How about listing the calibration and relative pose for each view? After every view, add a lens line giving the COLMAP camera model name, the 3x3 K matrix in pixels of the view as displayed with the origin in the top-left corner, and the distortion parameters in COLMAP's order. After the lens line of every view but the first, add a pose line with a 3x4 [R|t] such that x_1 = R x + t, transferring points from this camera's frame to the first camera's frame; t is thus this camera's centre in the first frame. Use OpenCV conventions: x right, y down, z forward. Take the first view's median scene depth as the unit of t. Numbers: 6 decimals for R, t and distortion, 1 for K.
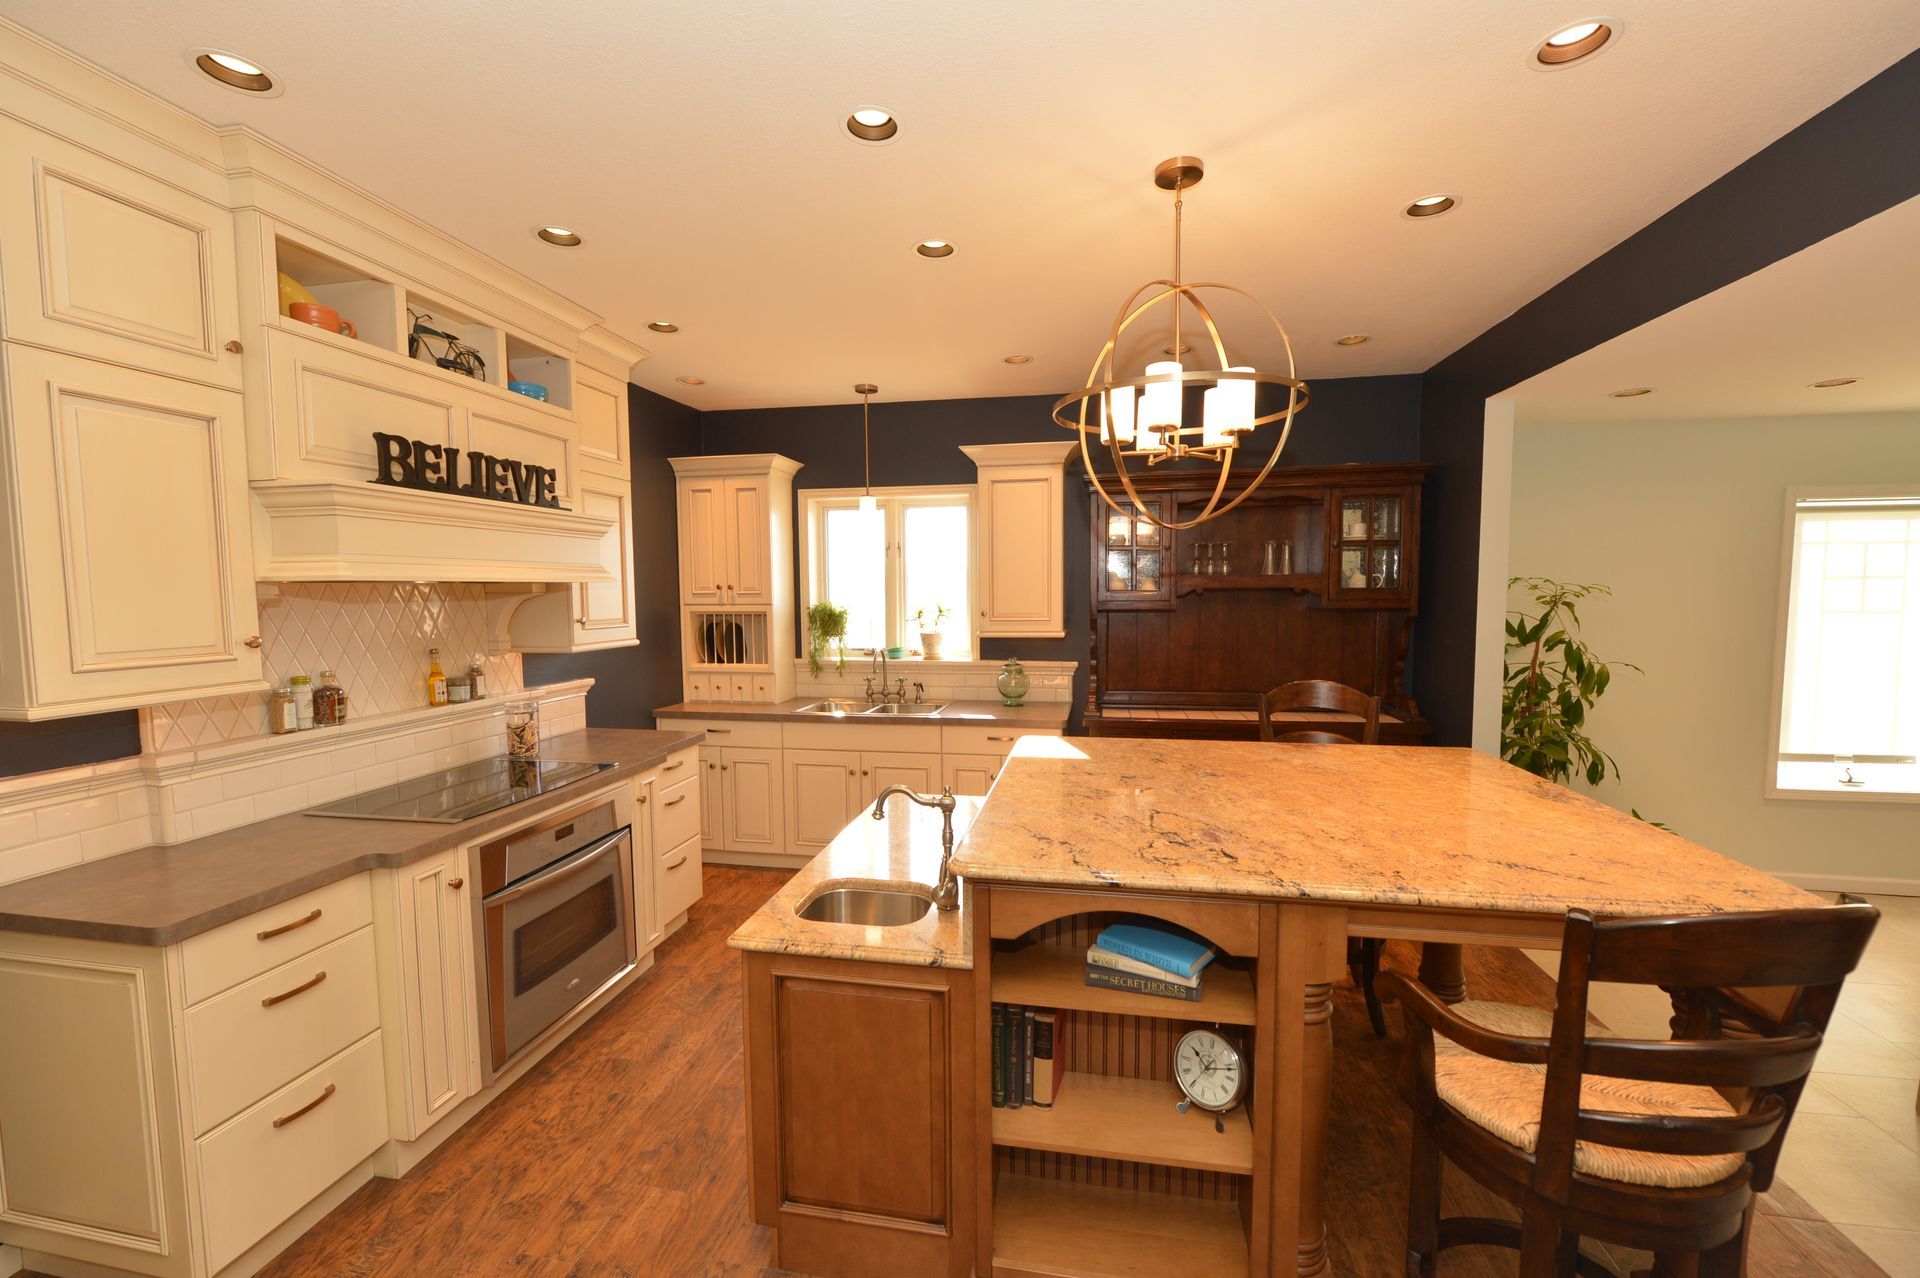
lens RADIAL K [[759.2, 0, 960.0], [0, 759.2, 639.0], [0, 0, 1]] dist [-0.013790, 0.000027]
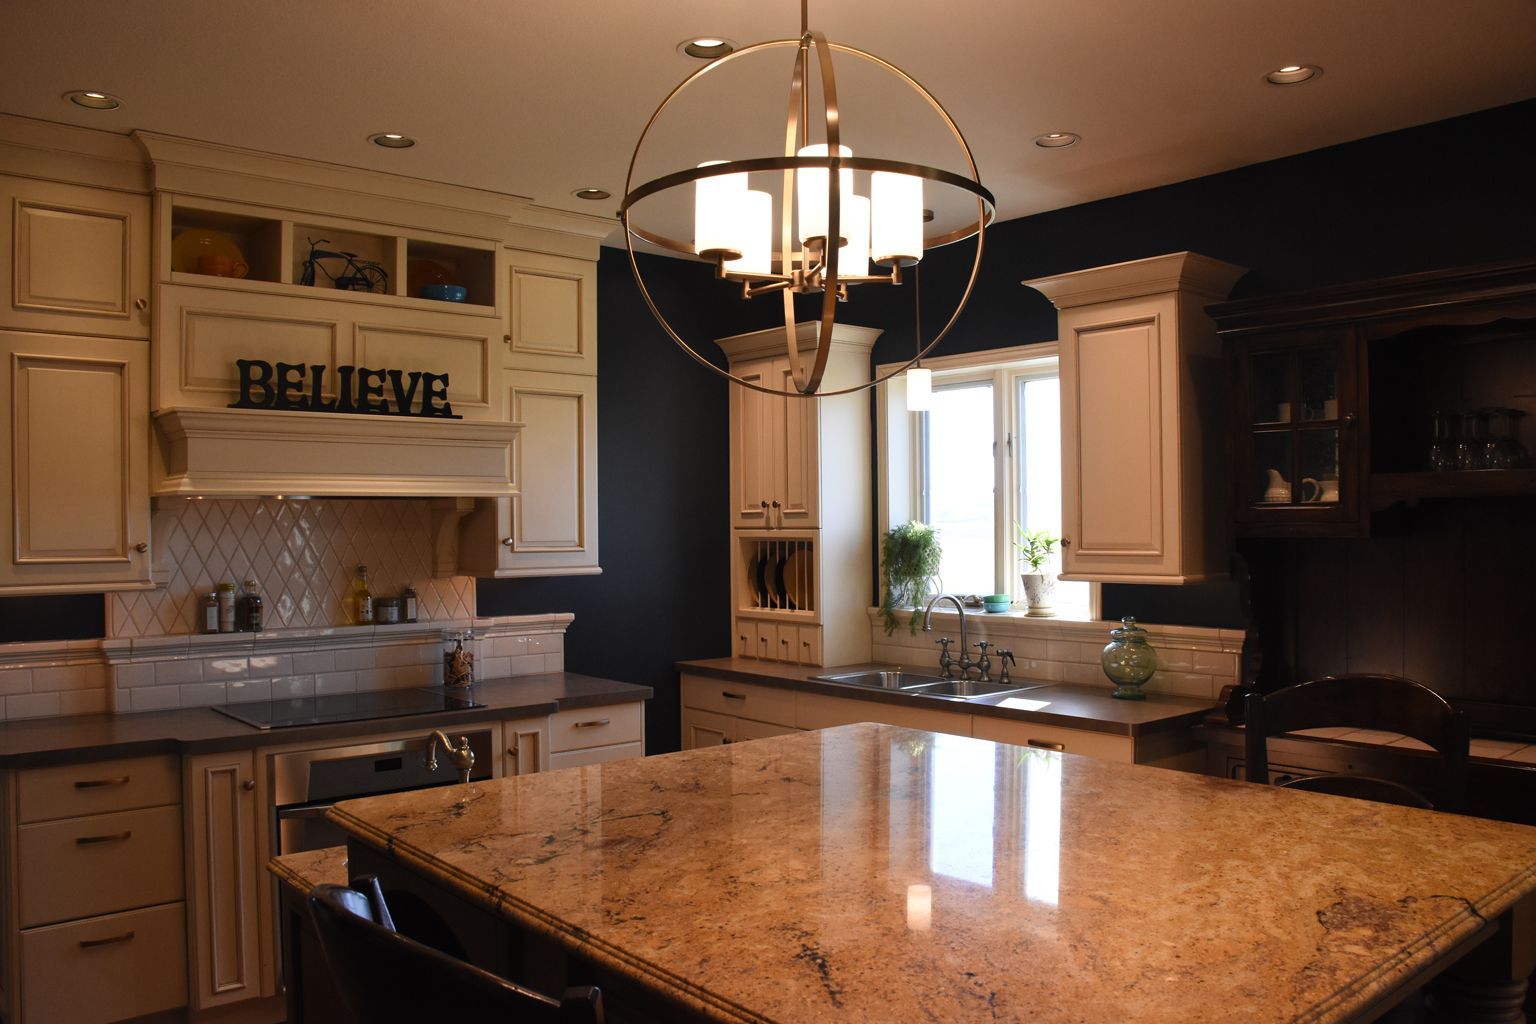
lens RADIAL K [[1198.1, 0, 766.7], [0, 1198.1, 524.0], [0, 0, 1]] dist [-0.110447, 0.003915]
pose [[0.774004, 0.001349, -0.633180, 0.638182], [-0.040086, 0.998096, -0.046876, 0.008733], [0.631911, 0.061664, 0.772584, 0.135231]]
